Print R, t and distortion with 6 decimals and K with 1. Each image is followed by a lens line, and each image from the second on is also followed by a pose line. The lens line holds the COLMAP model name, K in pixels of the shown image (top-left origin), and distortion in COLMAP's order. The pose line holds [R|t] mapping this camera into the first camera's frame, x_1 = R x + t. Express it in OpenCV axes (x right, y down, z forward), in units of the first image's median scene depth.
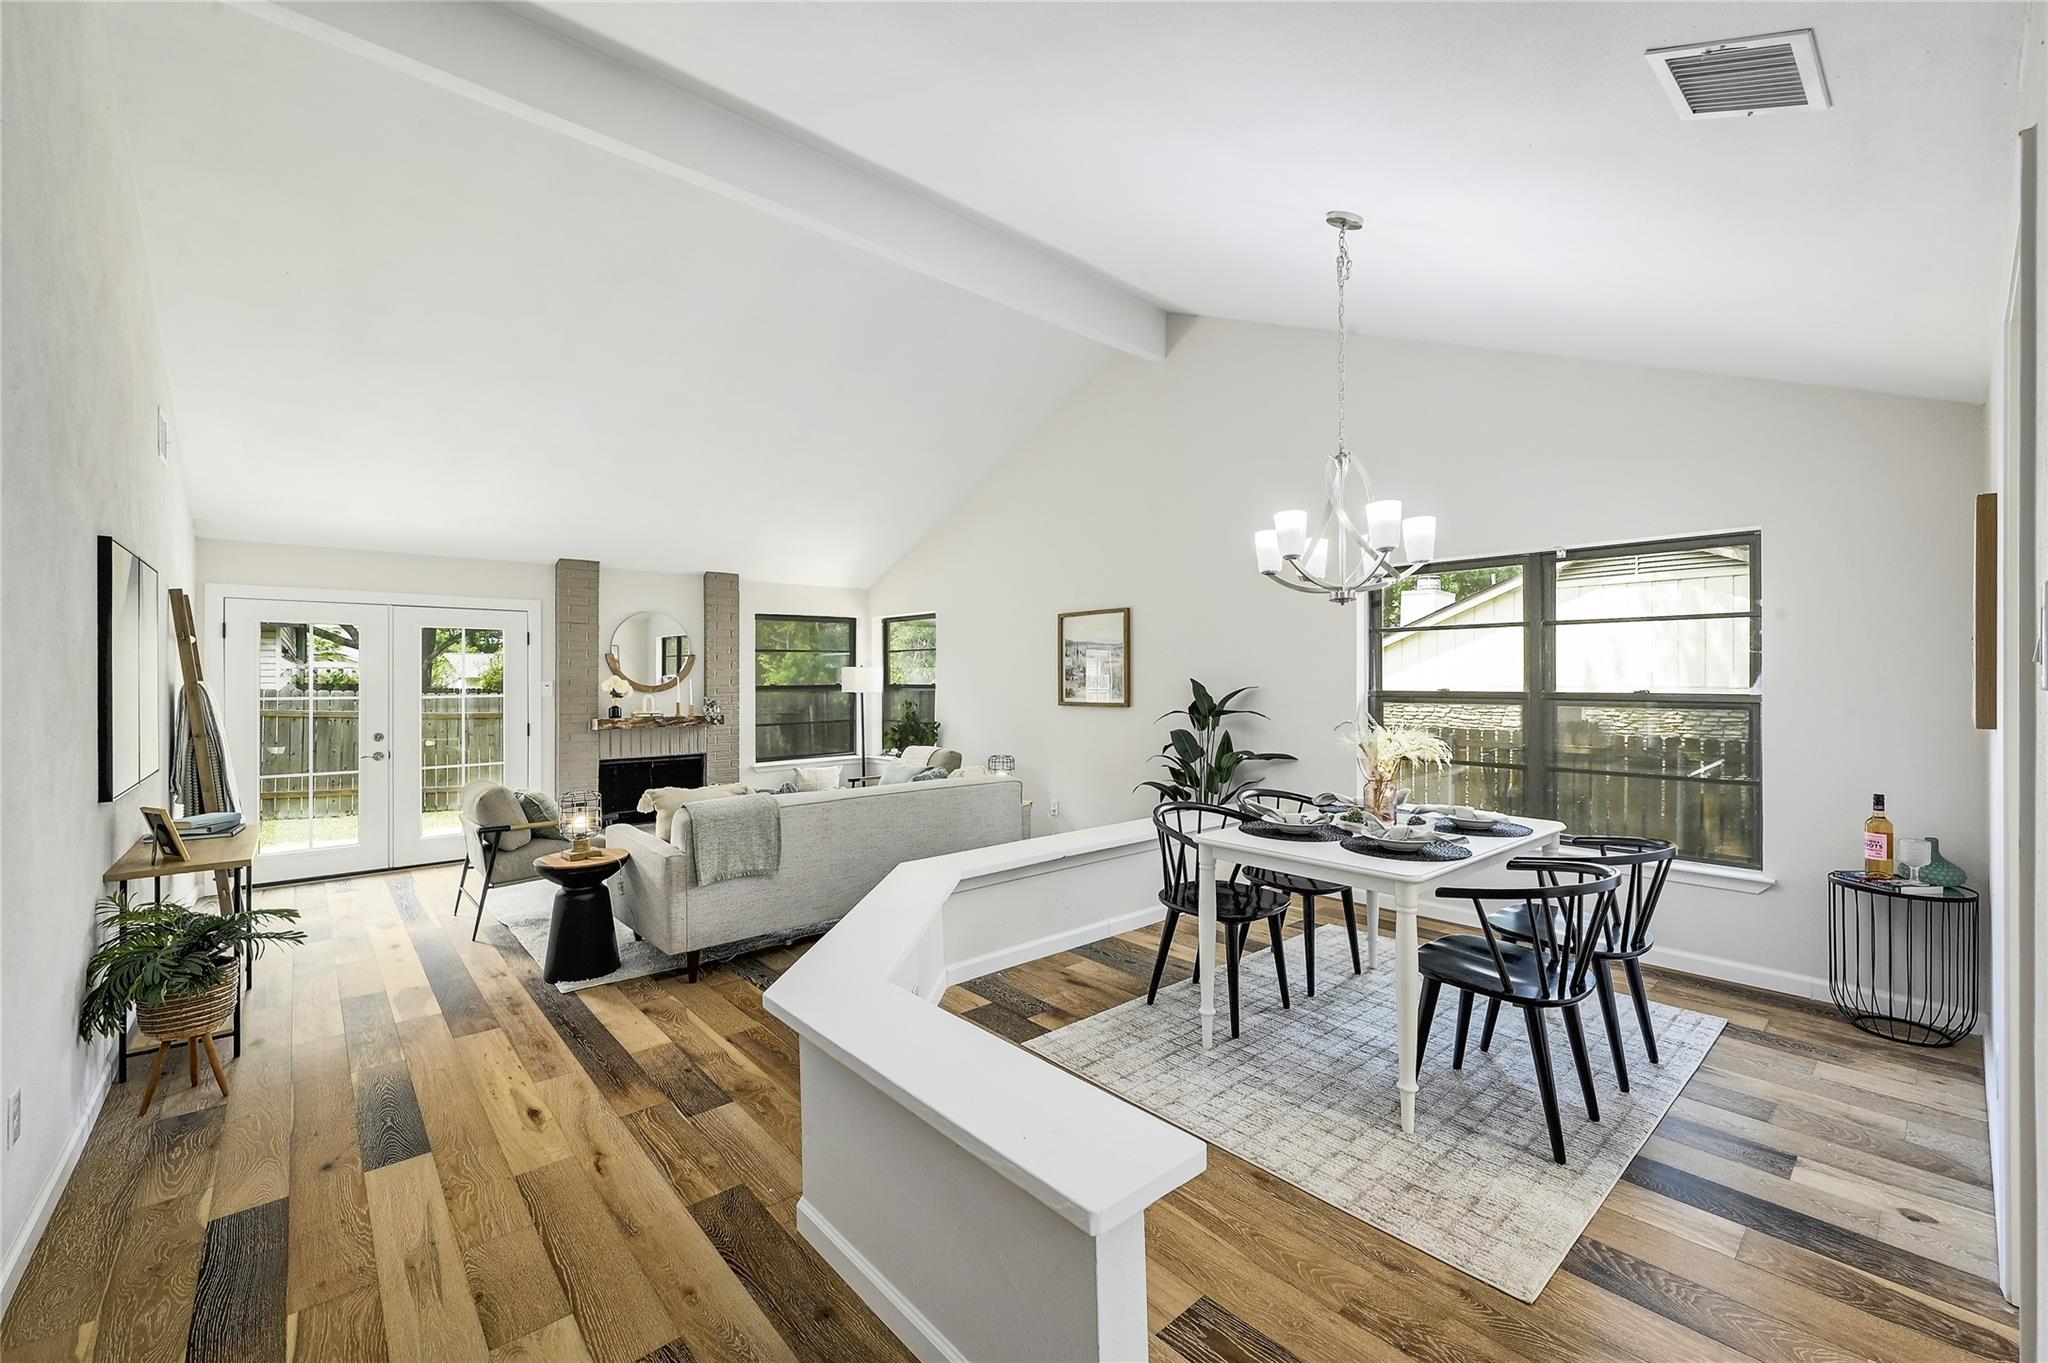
lens RADIAL K [[824.2, 0, 1027.2], [0, 824.2, 675.3], [0, 0, 1]] dist [-0.000112, -0.000026]
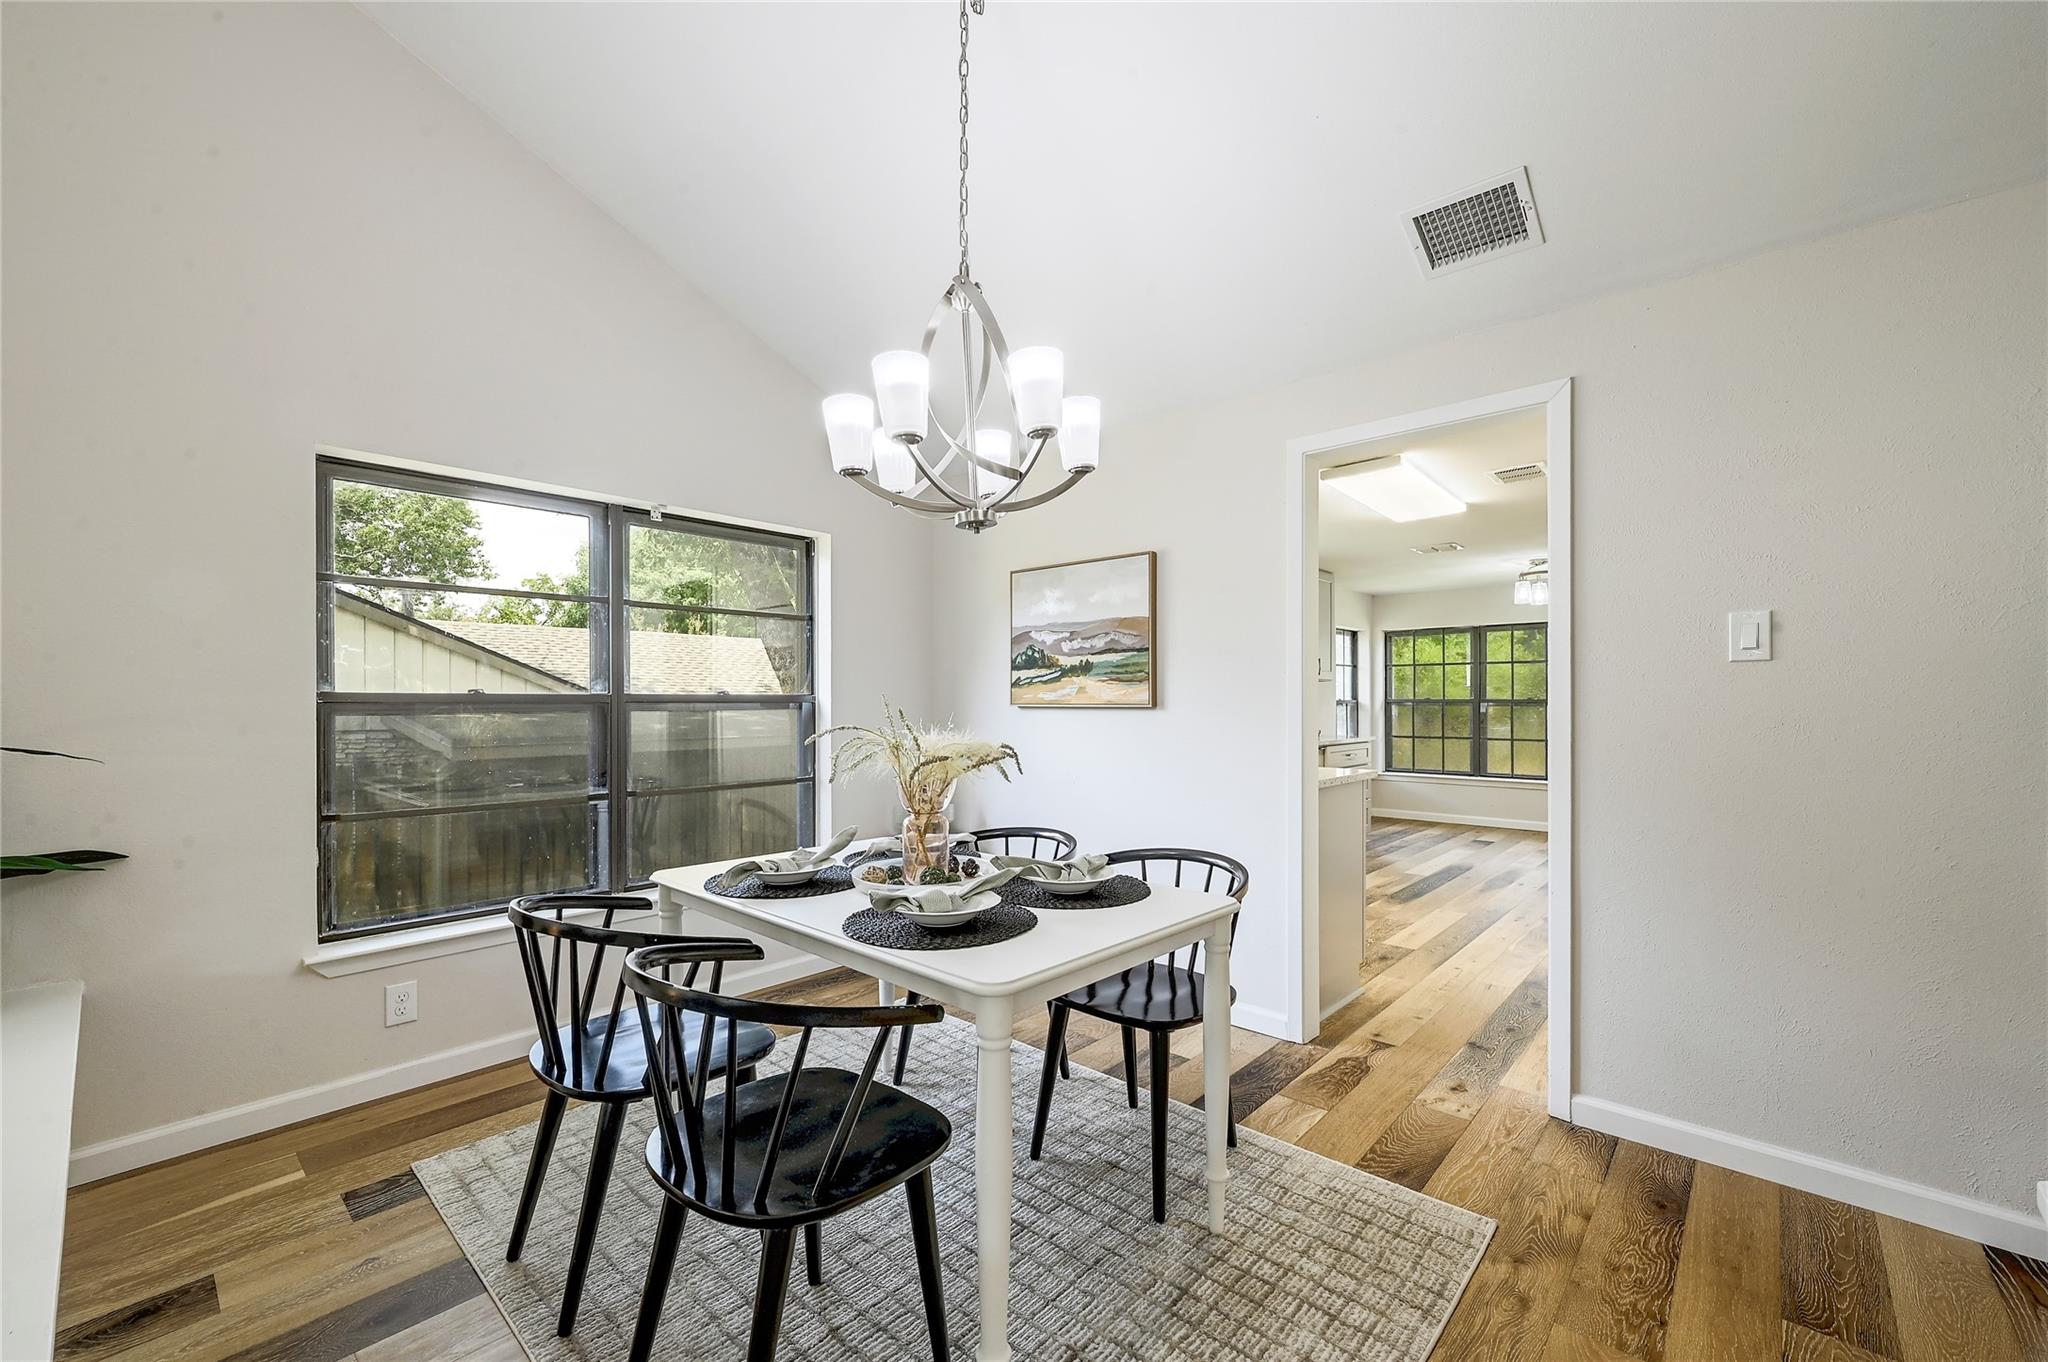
lens RADIAL K [[829.4, 0, 1024.7], [0, 829.4, 706.3], [0, 0, 1]] dist [0.000205, 0.000023]
pose [[-0.108751, -0.003123, 0.994064, -0.107194], [-0.000345, 0.999995, 0.003104, 0.019438], [-0.994069, -0.000006, -0.108752, 0.456782]]
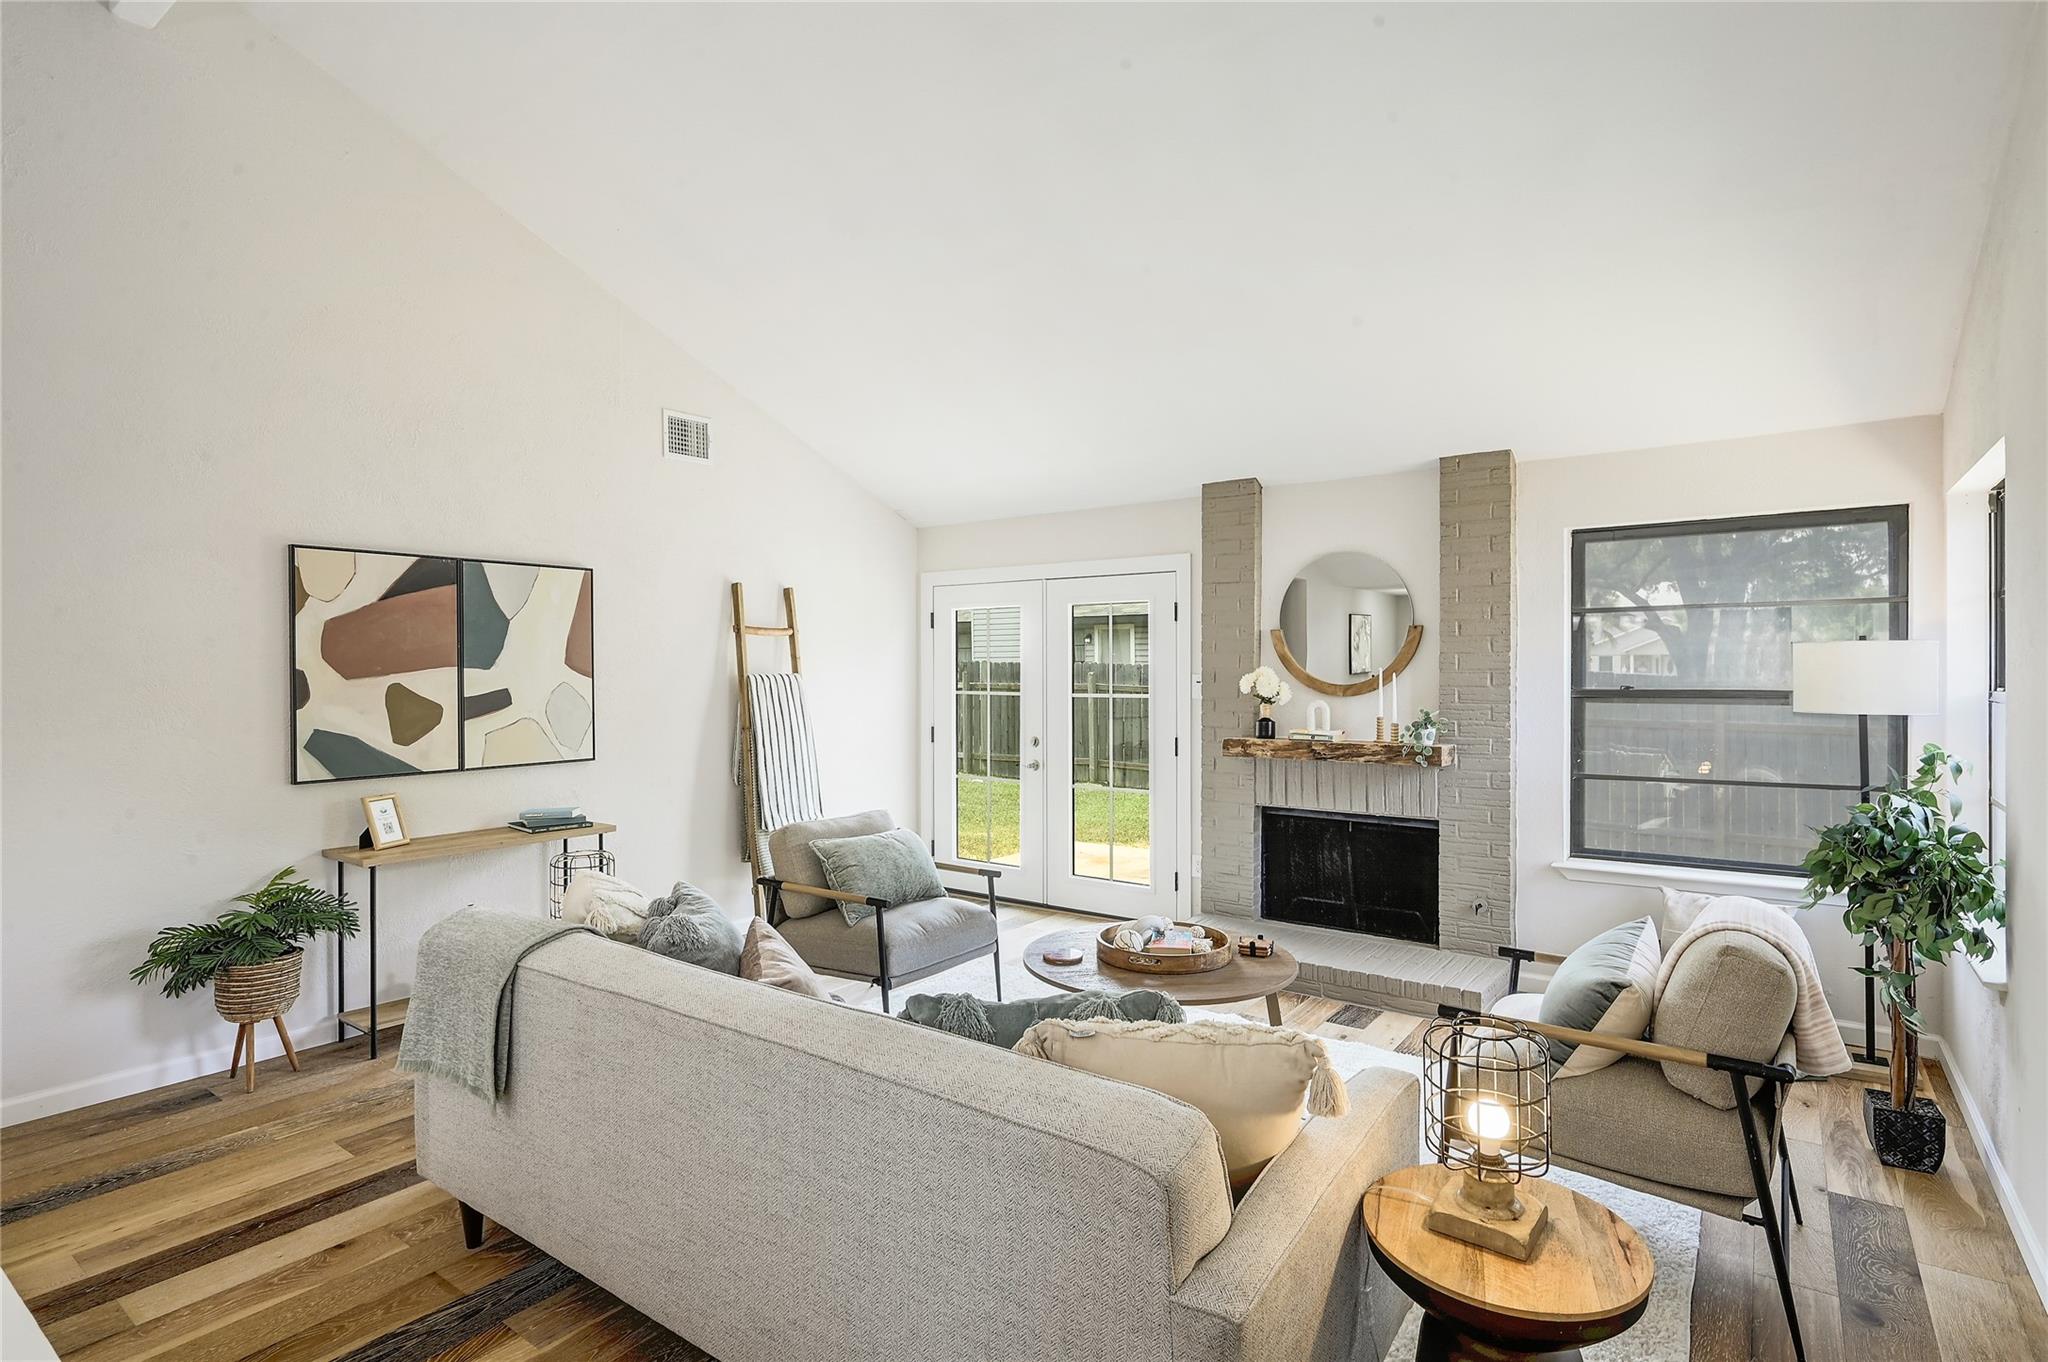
lens RADIAL K [[1026.7, 0, 1038.7], [0, 1026.7, 671.2], [0, 0, 1]] dist [-0.001532, 0.000122]
pose [[0.220162, 0.004720, -0.975452, 0.194037], [0.004852, 0.999971, 0.005934, -0.001351], [0.975451, -0.006040, 0.220132, 0.728351]]
